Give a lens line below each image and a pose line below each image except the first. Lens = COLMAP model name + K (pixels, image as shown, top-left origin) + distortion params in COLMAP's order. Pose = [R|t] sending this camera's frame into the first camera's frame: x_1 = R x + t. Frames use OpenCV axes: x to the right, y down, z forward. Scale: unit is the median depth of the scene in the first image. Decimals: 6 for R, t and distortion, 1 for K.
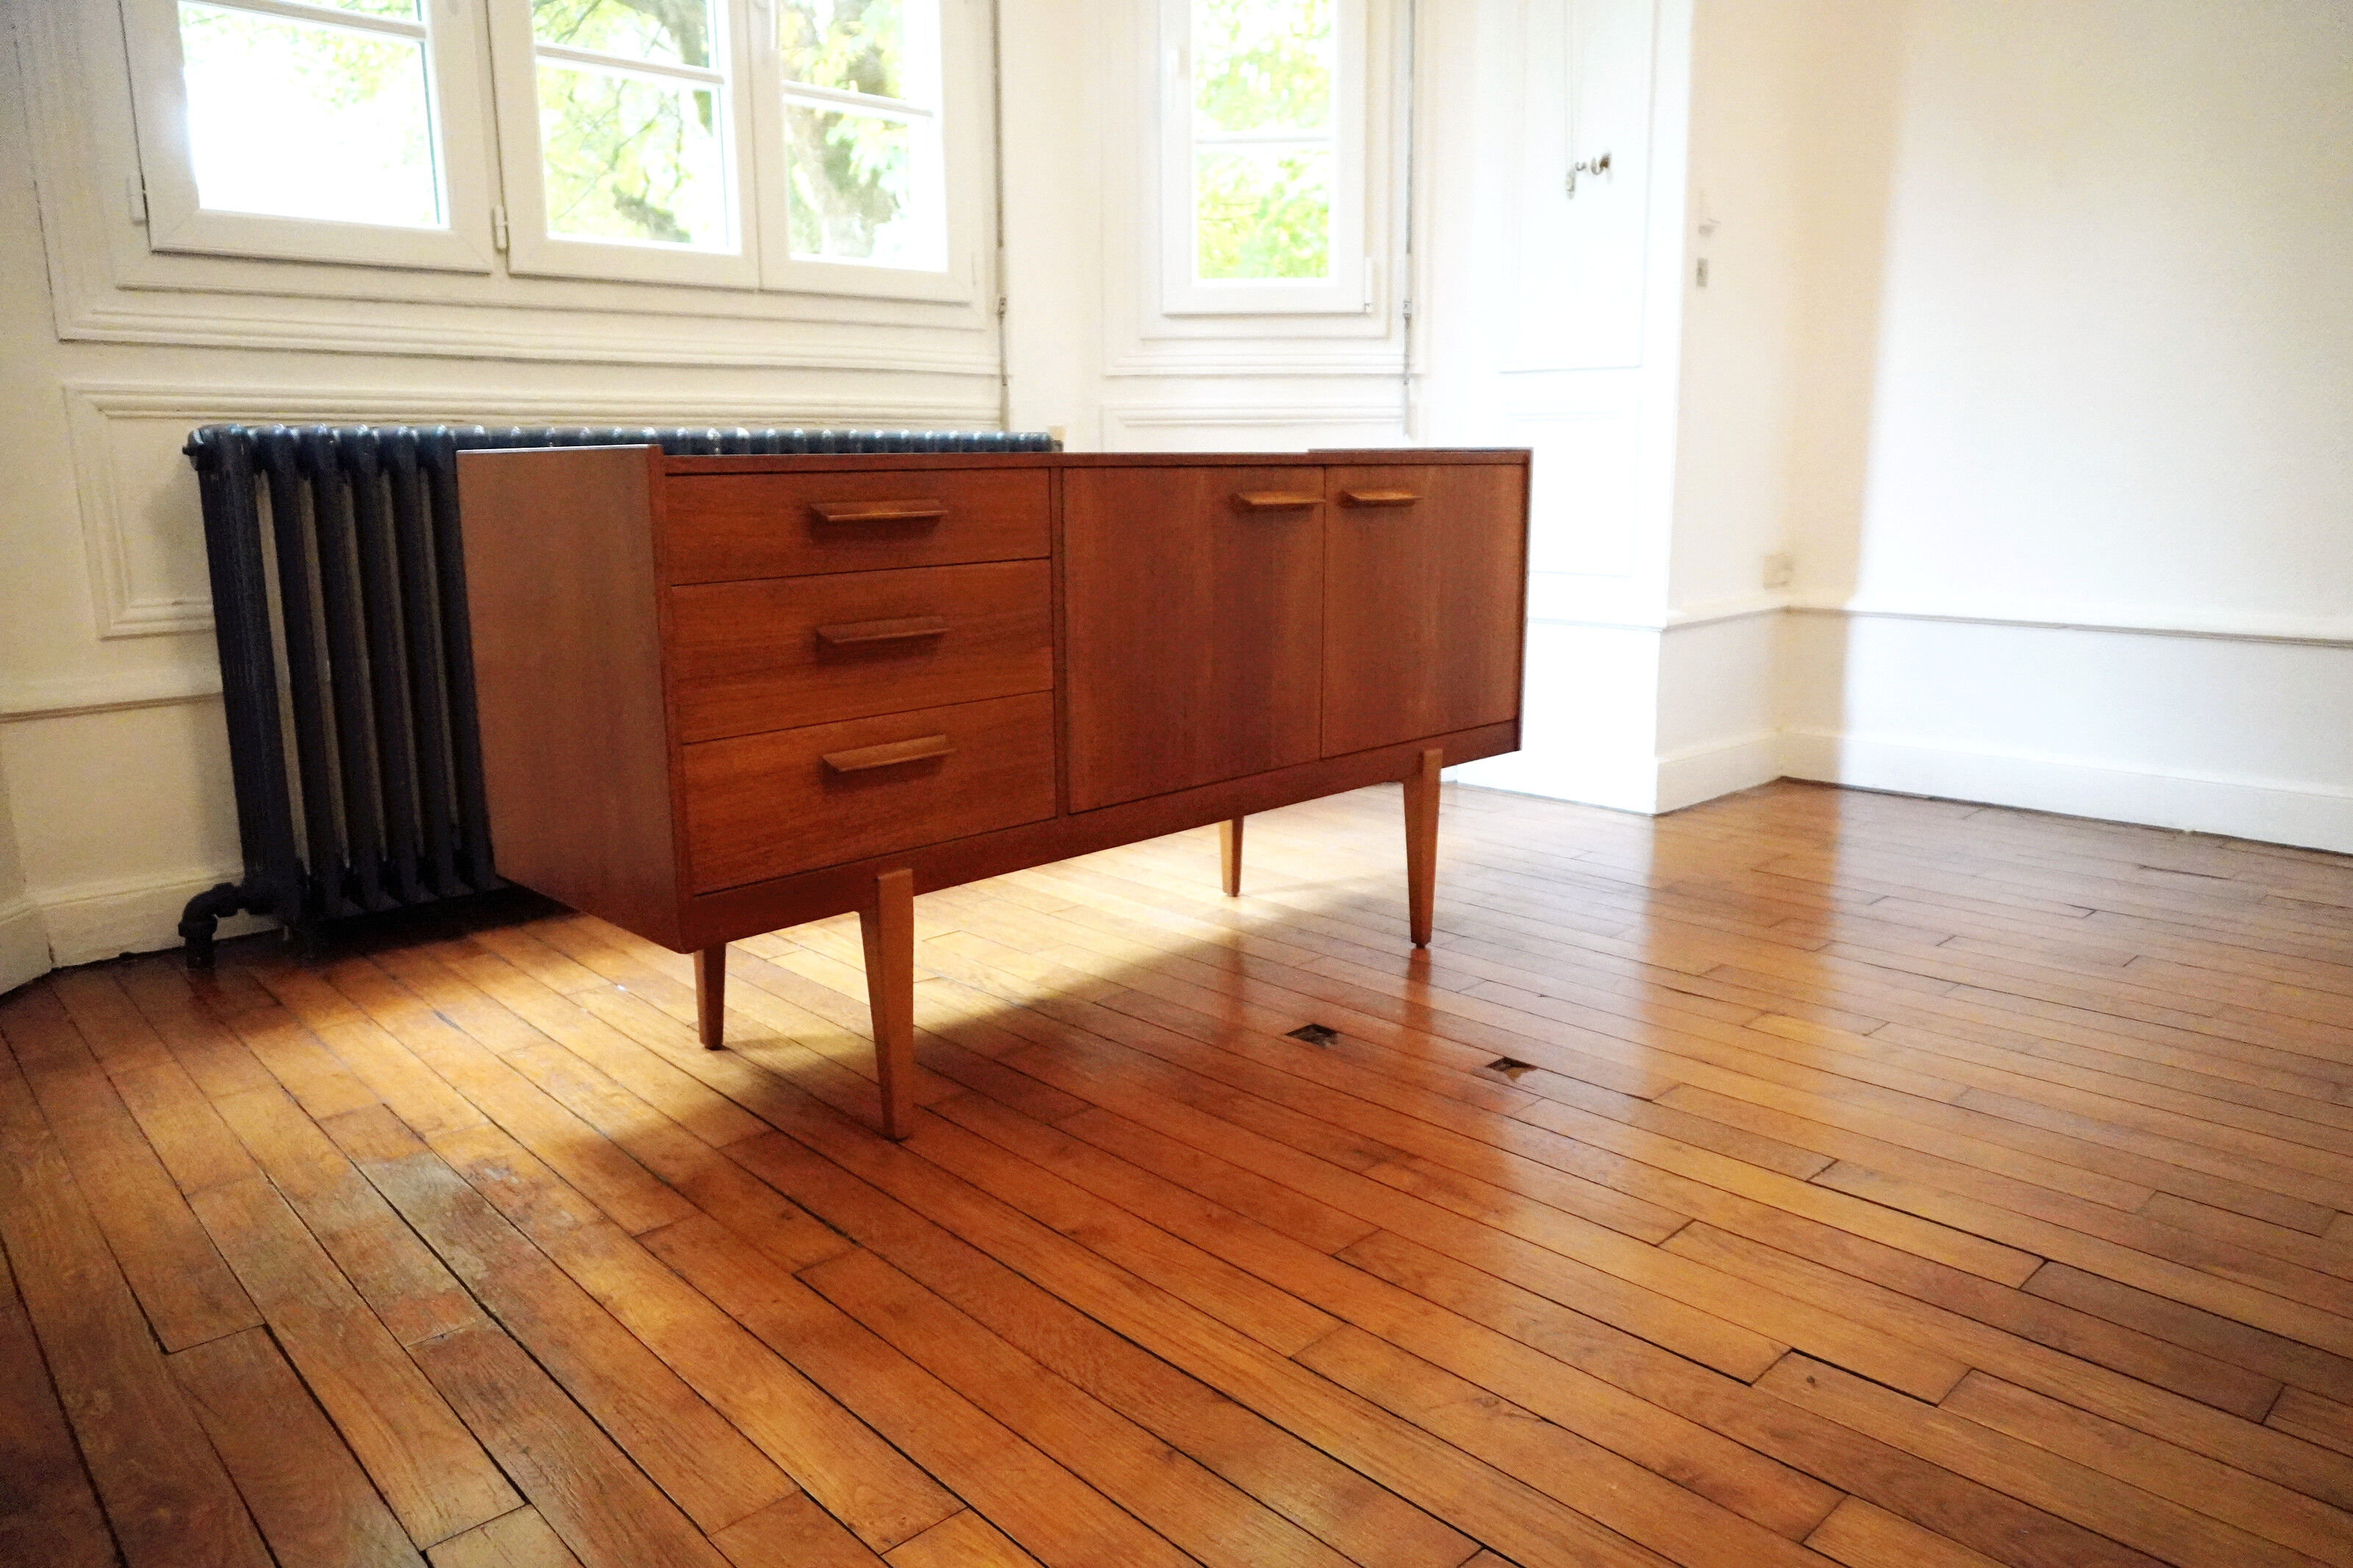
lens RADIAL K [[1594.5, 0, 1172.9], [0, 1594.5, 789.7], [0, 0, 1]] dist [-0.038589, 0.022975]
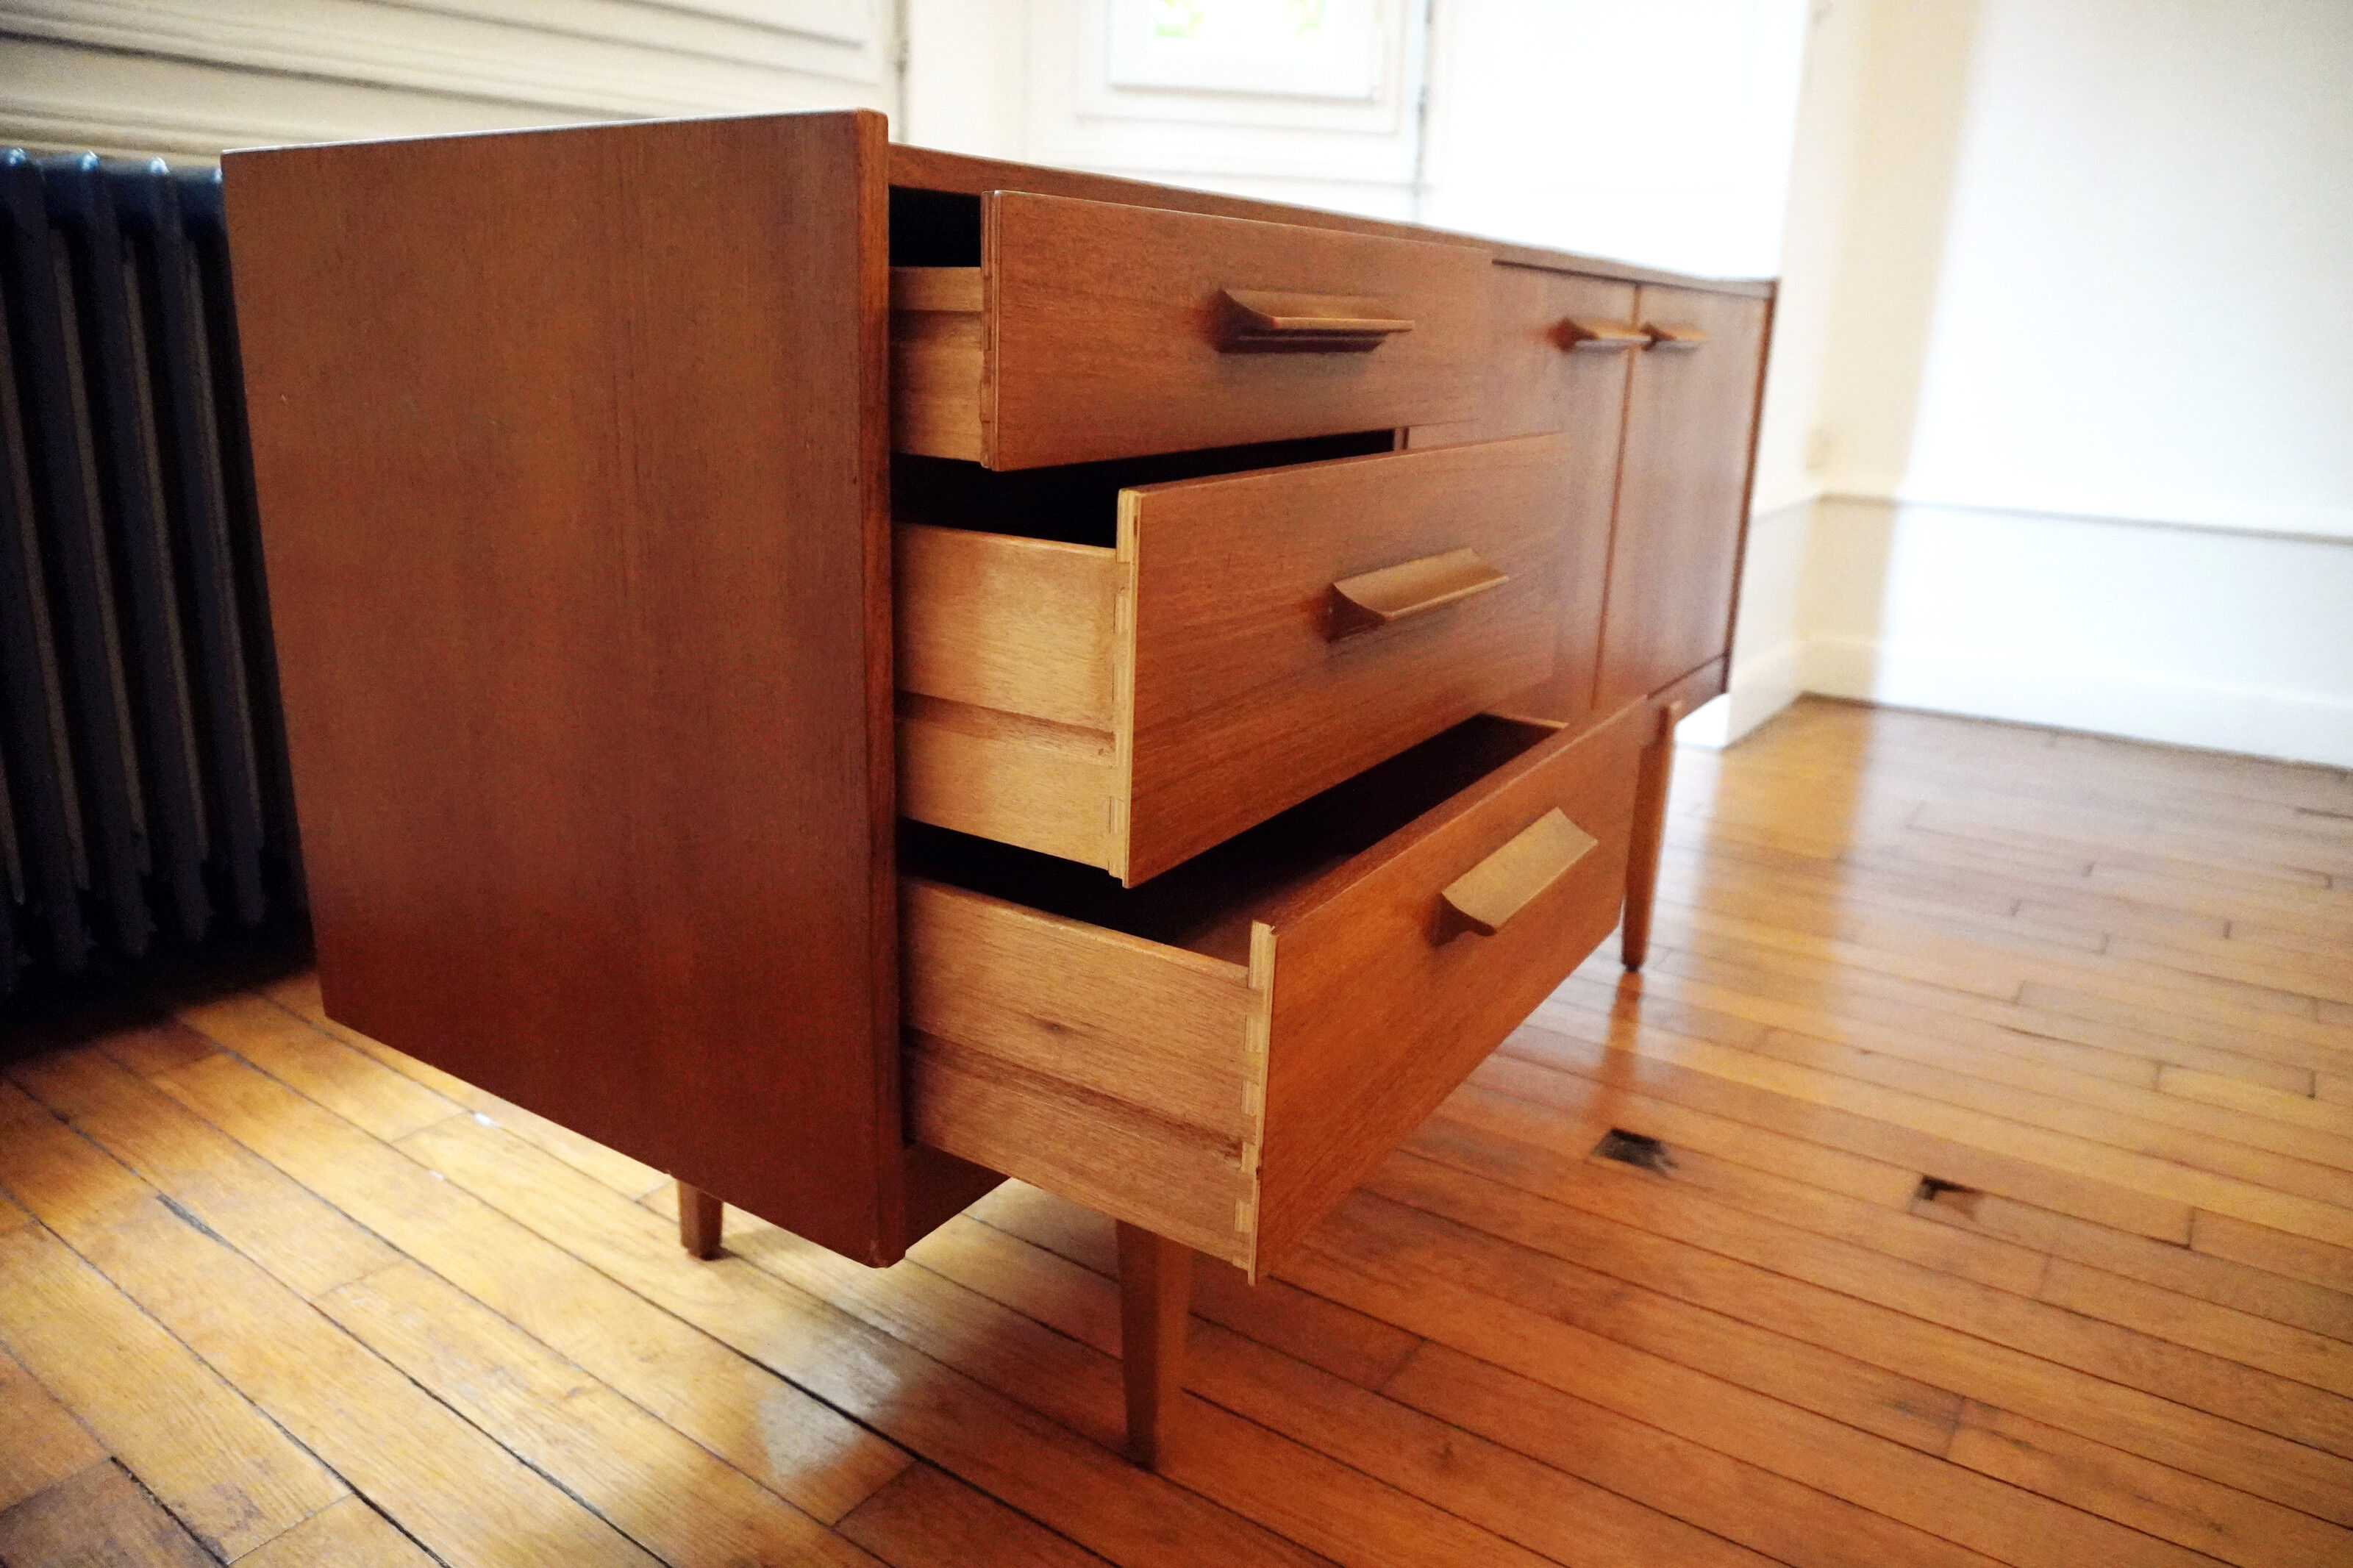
lens RADIAL K [[1630.9, 0, 1176.5], [0, 1630.9, 784.0], [0, 0, 1]] dist [-0.040867, -0.000354]
pose [[0.978155, -0.020140, 0.206898, -0.224349], [0.004322, 0.997051, 0.076623, -0.049146], [-0.207831, -0.074055, 0.975357, 0.374002]]
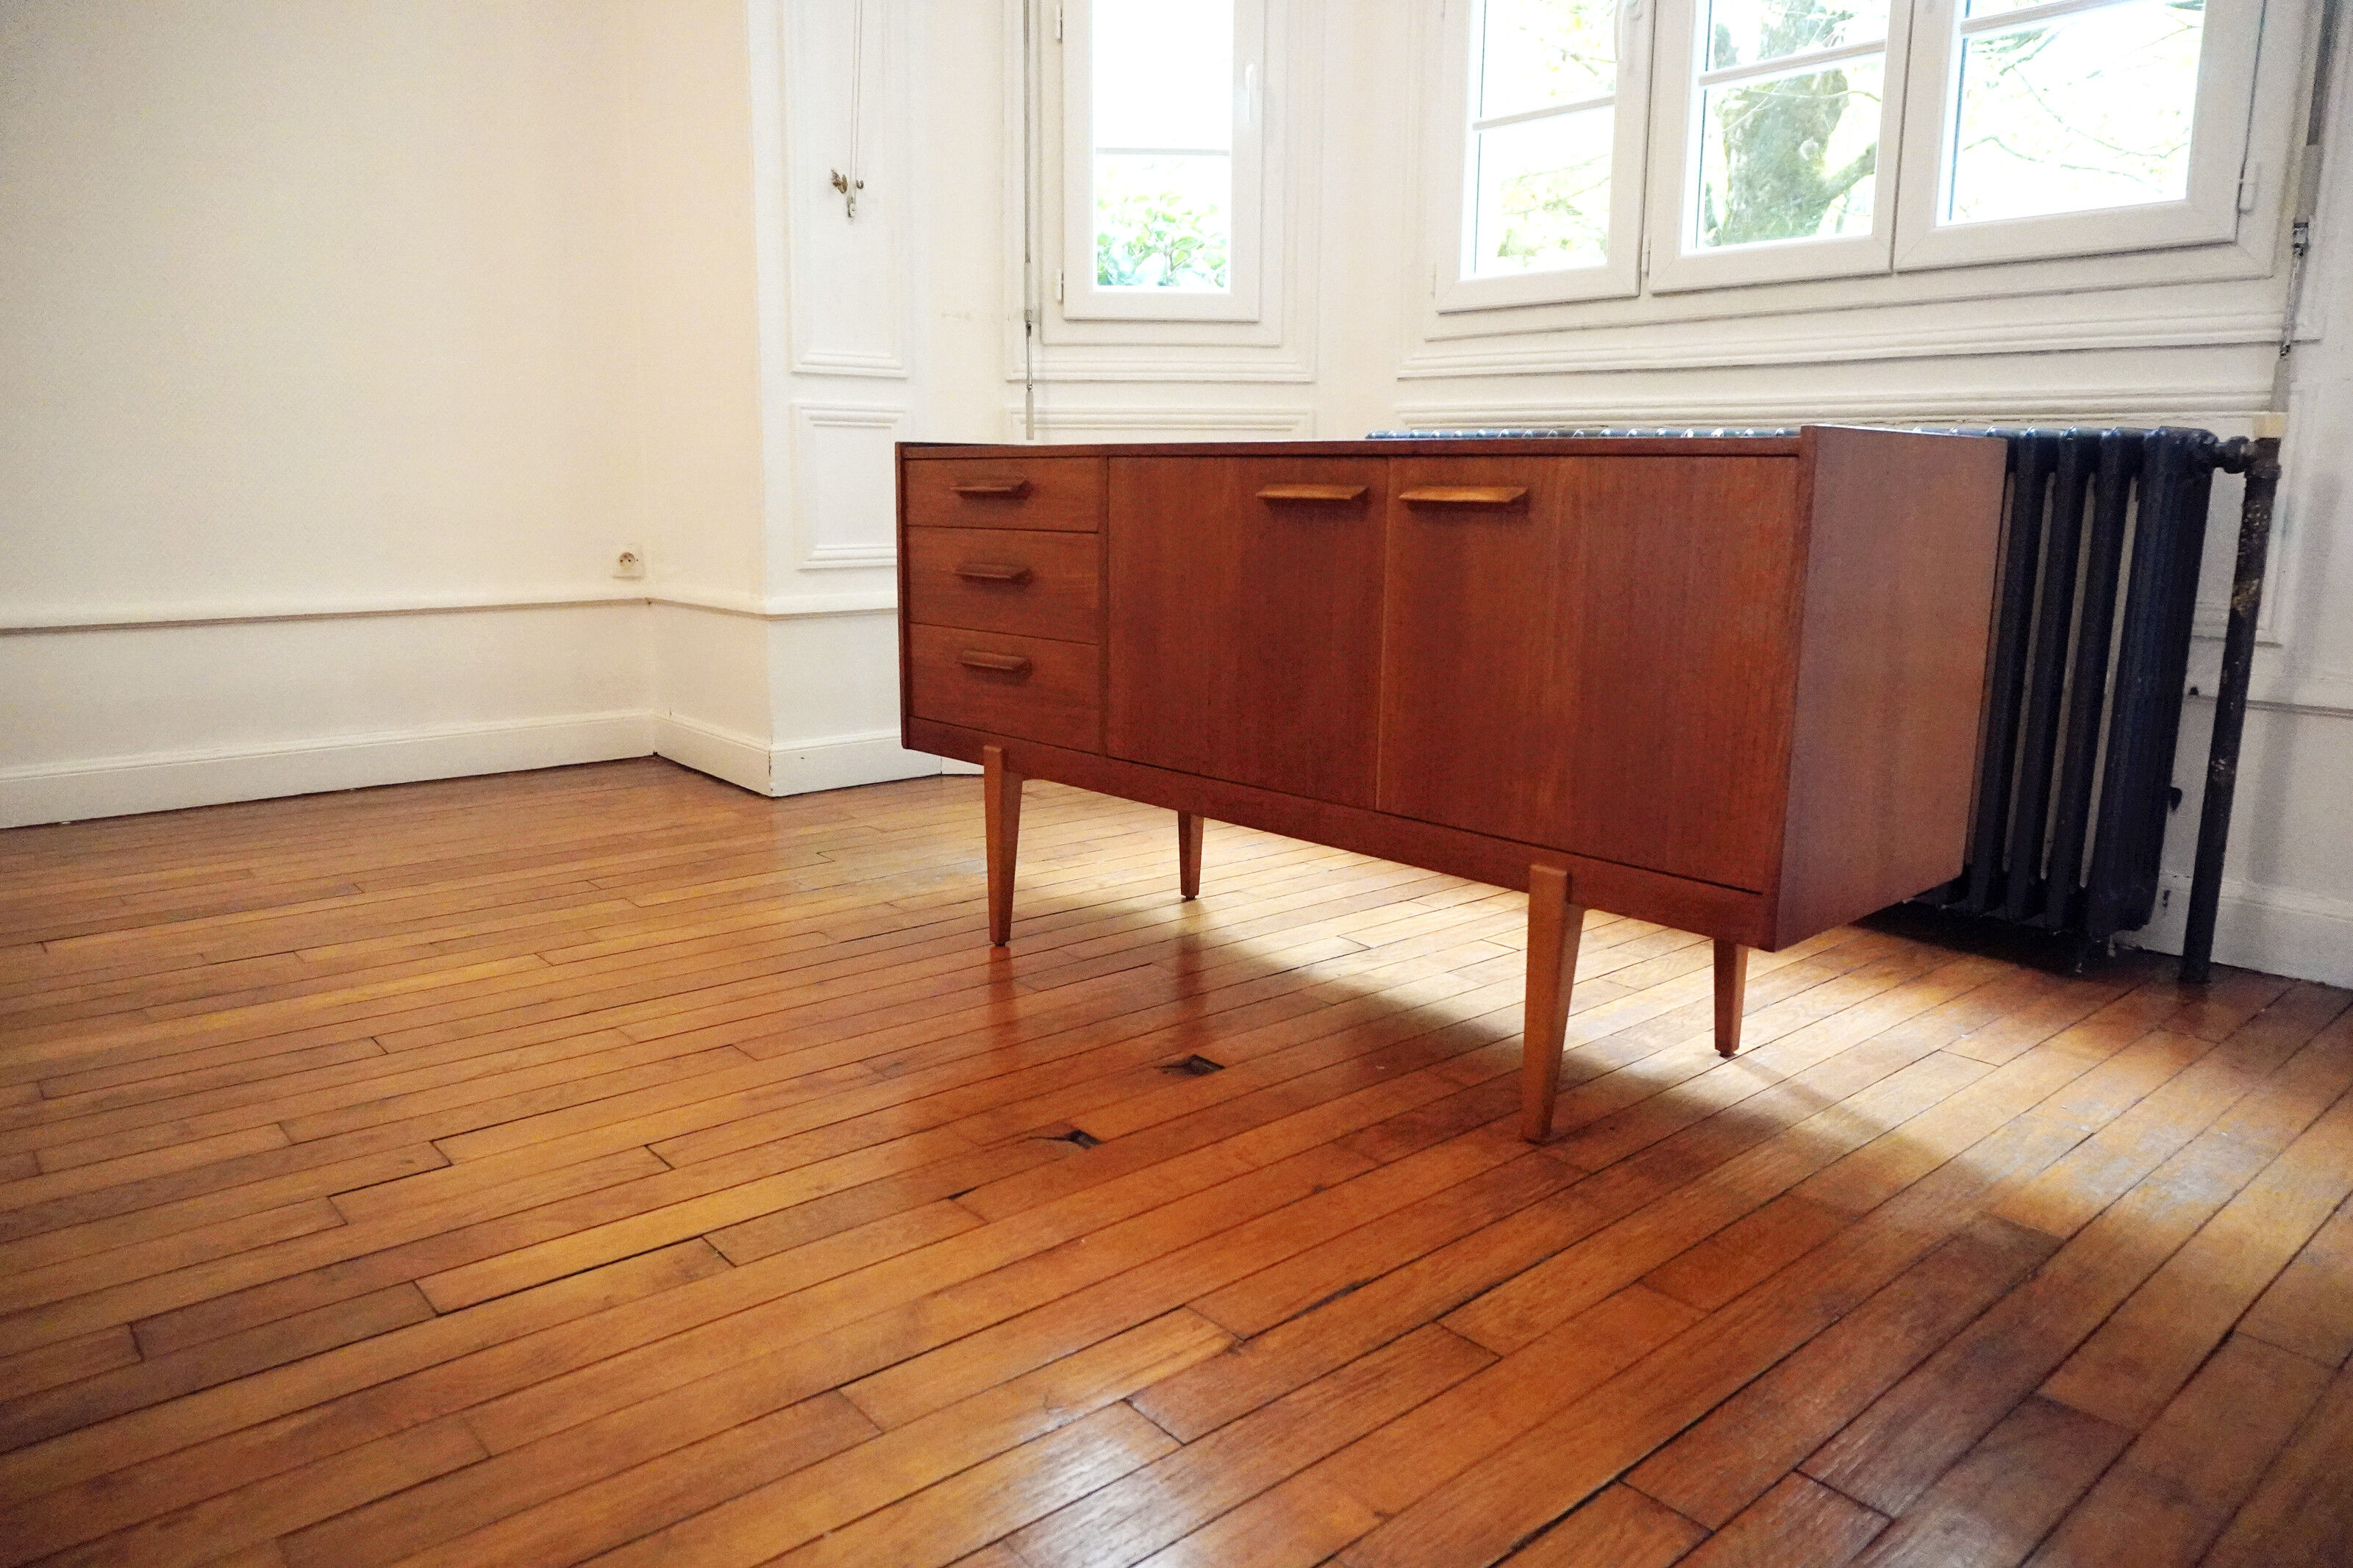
lens RADIAL K [[1594.5, 0, 1172.9], [0, 1594.5, 789.7], [0, 0, 1]] dist [-0.038589, 0.022975]
pose [[-0.058503, 0.196956, -0.978665, 0.924102], [-0.213817, 0.955122, 0.204999, -0.180114], [0.975120, 0.221248, -0.013765, 0.922878]]
